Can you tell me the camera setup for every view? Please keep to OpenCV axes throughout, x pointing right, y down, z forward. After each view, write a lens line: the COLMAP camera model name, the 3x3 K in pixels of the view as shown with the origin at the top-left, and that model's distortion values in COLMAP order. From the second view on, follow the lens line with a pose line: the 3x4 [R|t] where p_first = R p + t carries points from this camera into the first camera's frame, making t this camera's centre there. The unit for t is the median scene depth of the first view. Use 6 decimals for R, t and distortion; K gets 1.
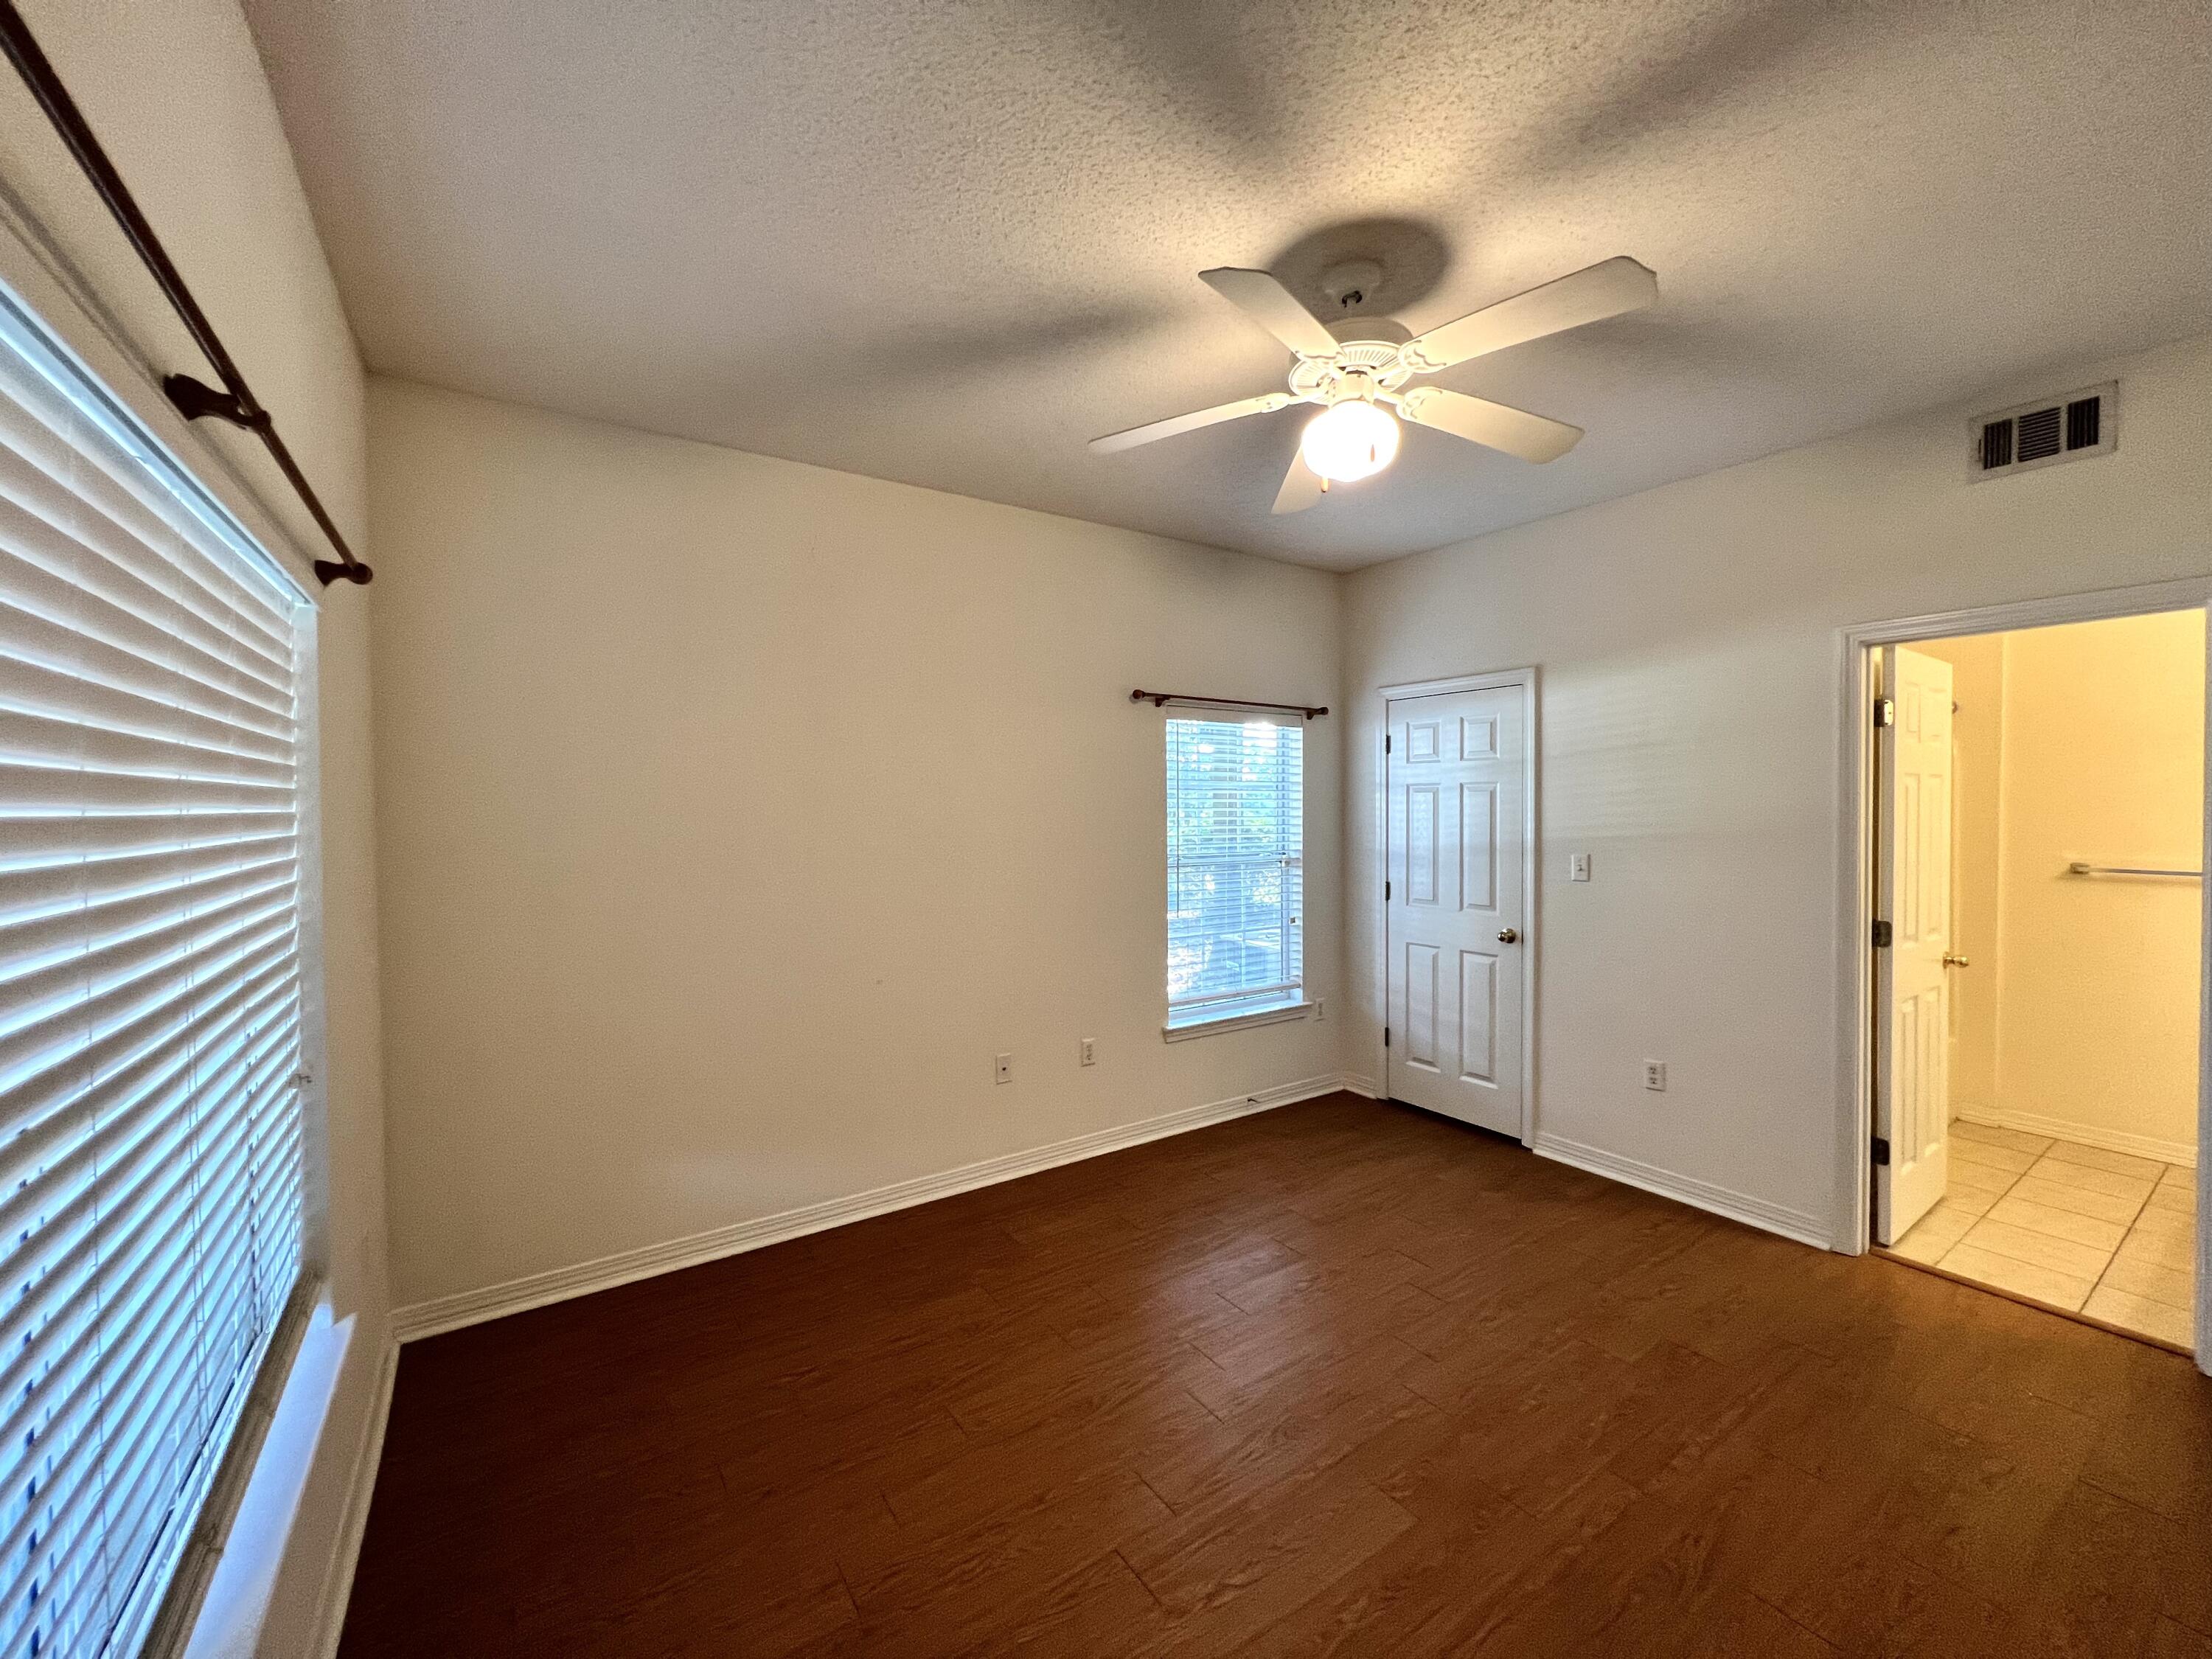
lens RADIAL K [[885.0, 0, 1098.4], [0, 885.0, 828.7], [0, 0, 1]] dist [-0.002393, 0.000532]
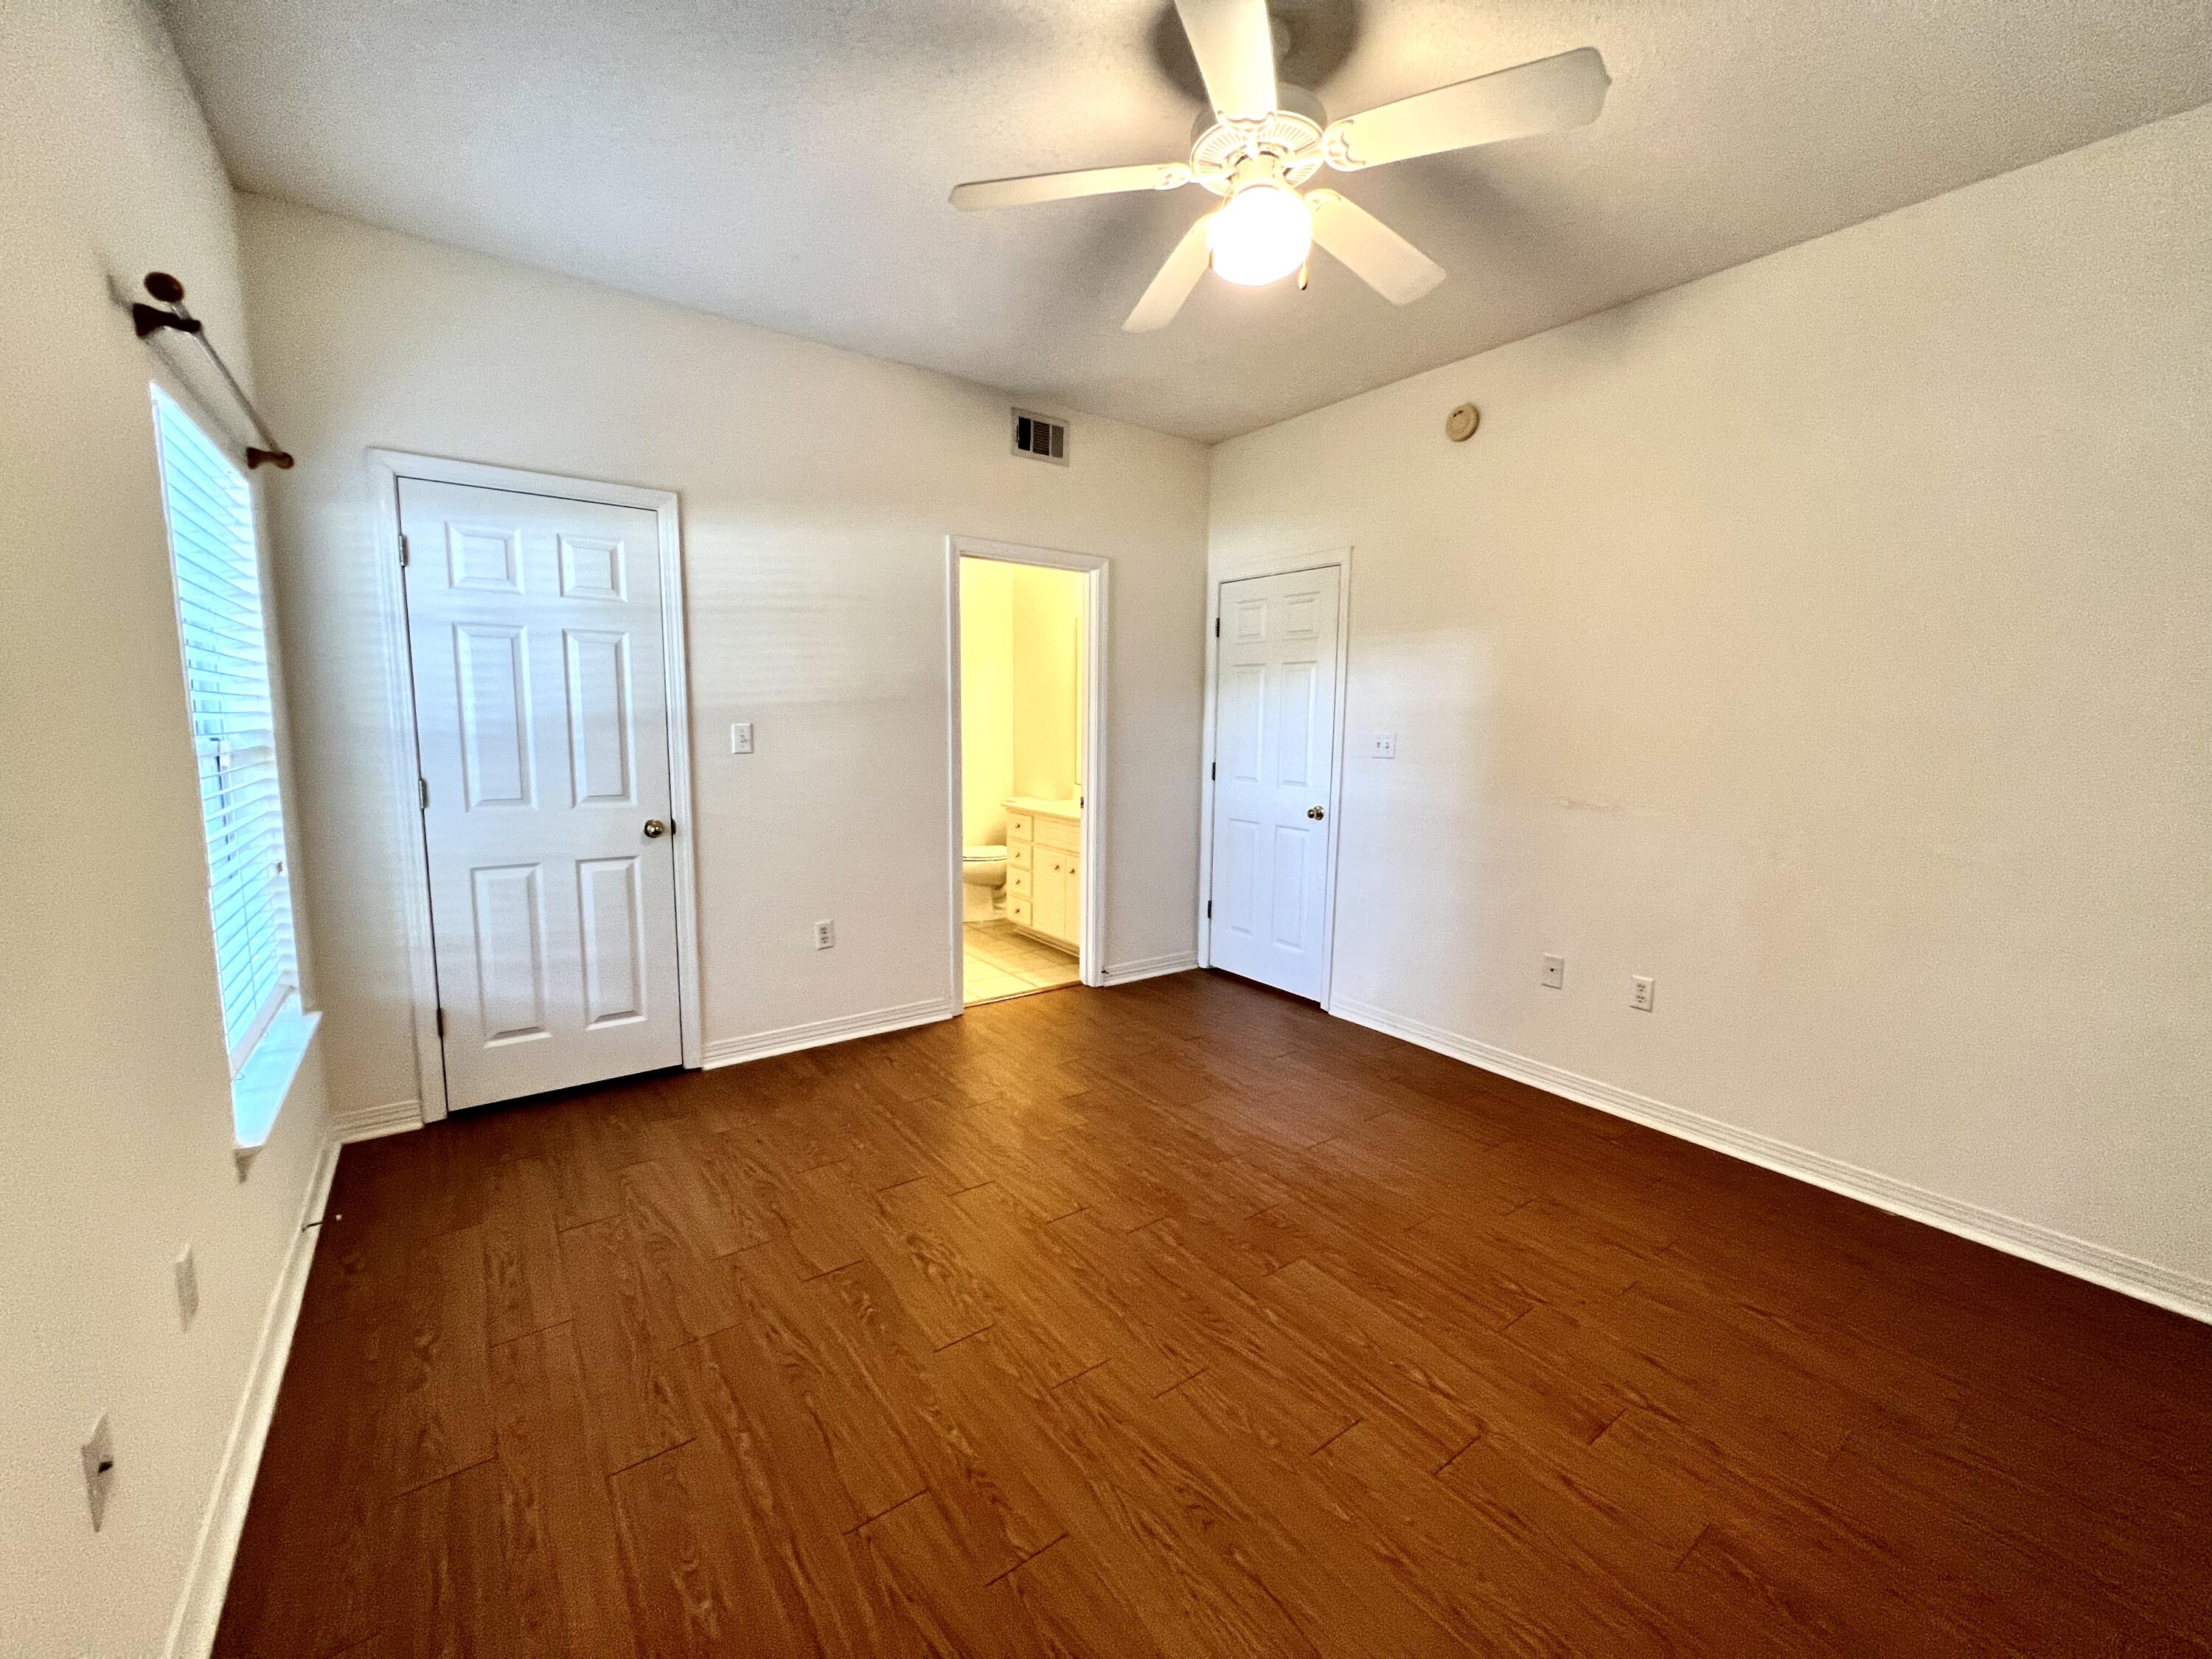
lens RADIAL K [[885.0, 0, 1097.1], [0, 885.0, 829.1], [0, 0, 1]] dist [-0.002393, 0.000532]
pose [[-0.041822, -0.116108, 0.992356, -0.352176], [0.016325, 0.993013, 0.116873, 0.033953], [-0.998992, 0.021088, -0.039634, 0.626574]]
